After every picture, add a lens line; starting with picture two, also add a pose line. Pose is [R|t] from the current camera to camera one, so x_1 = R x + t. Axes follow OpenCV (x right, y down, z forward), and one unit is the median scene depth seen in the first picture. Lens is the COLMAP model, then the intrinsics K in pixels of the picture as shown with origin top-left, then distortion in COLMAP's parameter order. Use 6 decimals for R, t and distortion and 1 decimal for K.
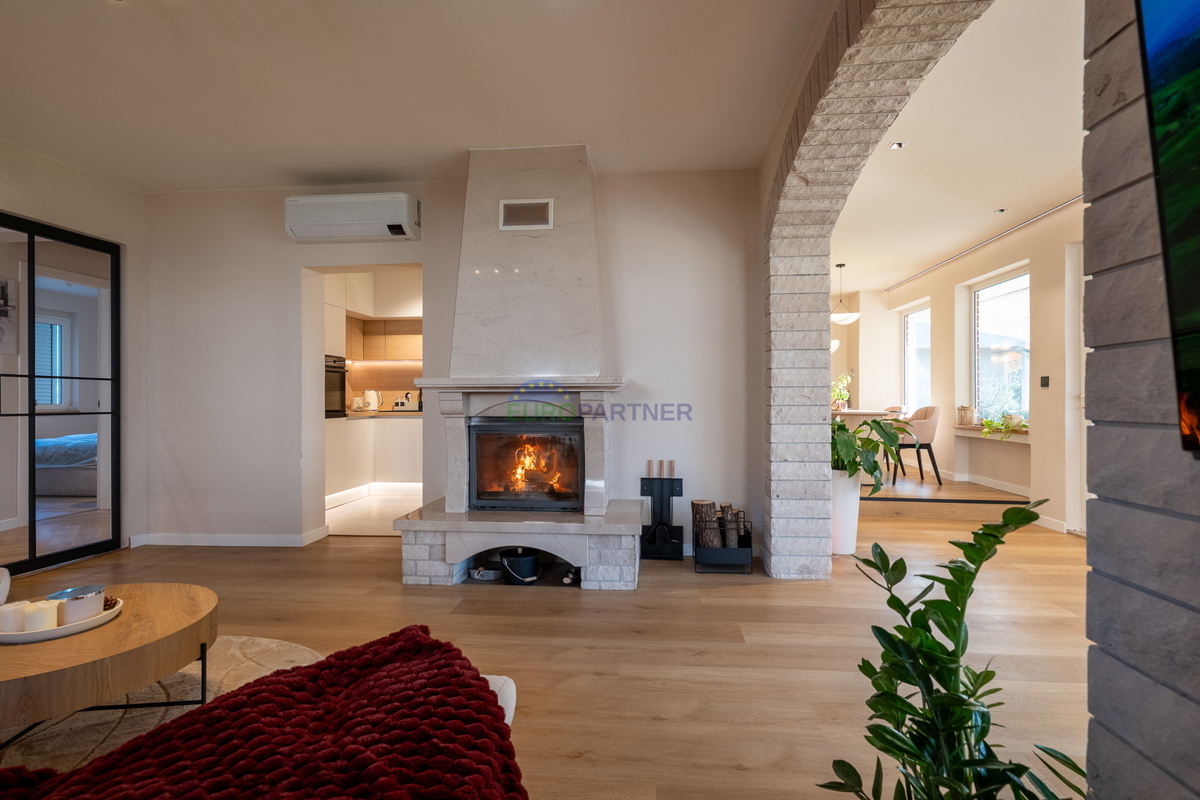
lens RADIAL K [[565.4, 0, 613.8], [0, 565.4, 397.8], [0, 0, 1]] dist [0.007921, -0.000593]
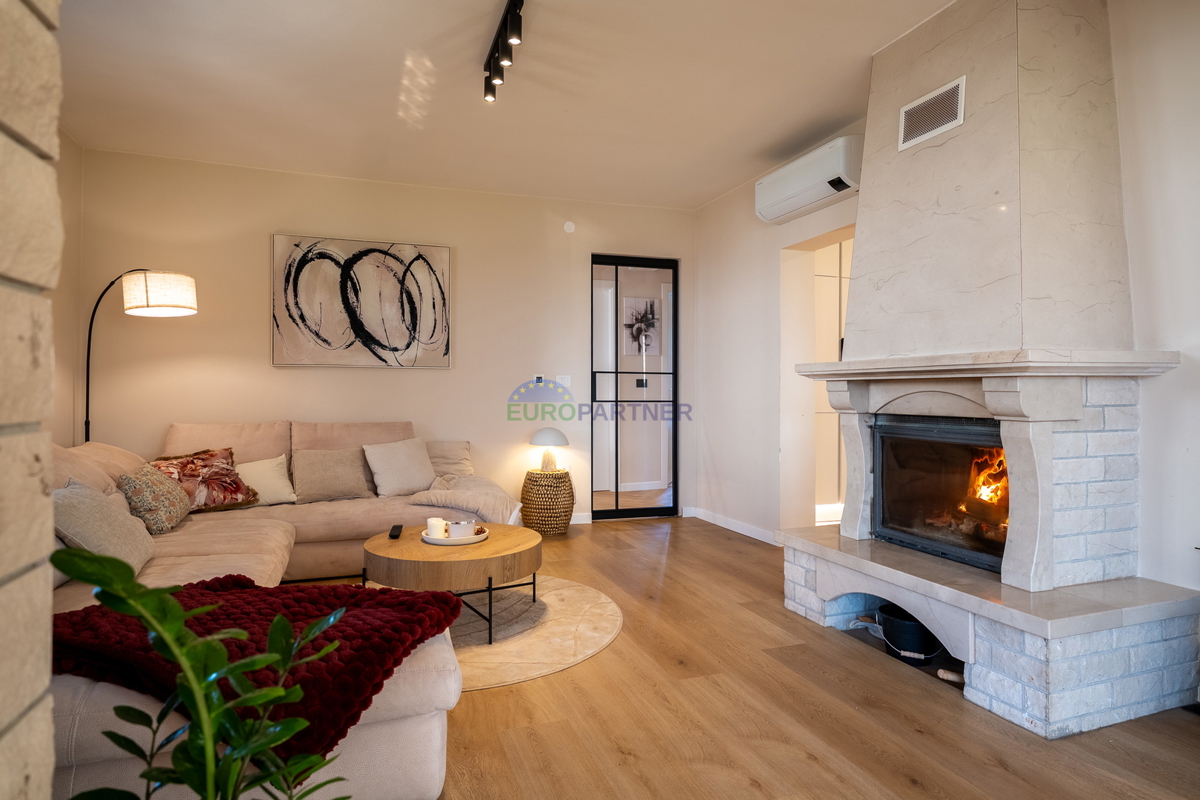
lens RADIAL K [[680.2, 0, 601.5], [0, 680.2, 391.3], [0, 0, 1]] dist [0.002093, -0.000228]
pose [[0.421867, 0.002458, -0.906654, 0.424693], [0.000181, 0.999996, 0.002795, 0.001732], [0.906657, -0.001344, 0.421865, 0.311062]]
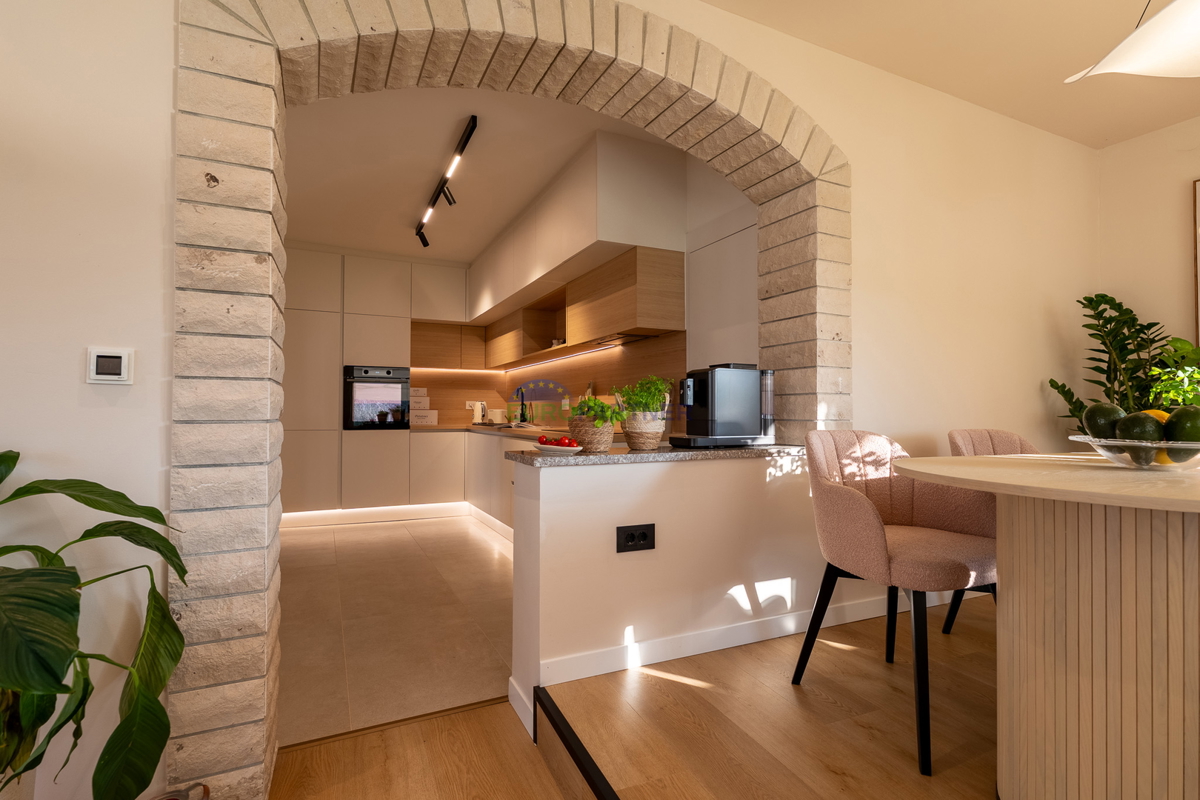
lens RADIAL K [[565.4, 0, 614.1], [0, 565.4, 403.8], [0, 0, 1]] dist [0.007921, -0.000593]
pose [[0.521210, -0.008755, -0.853383, 0.938632], [-0.000863, 0.999941, -0.010786, 0.003333], [0.853428, 0.006358, 0.521172, 1.363285]]
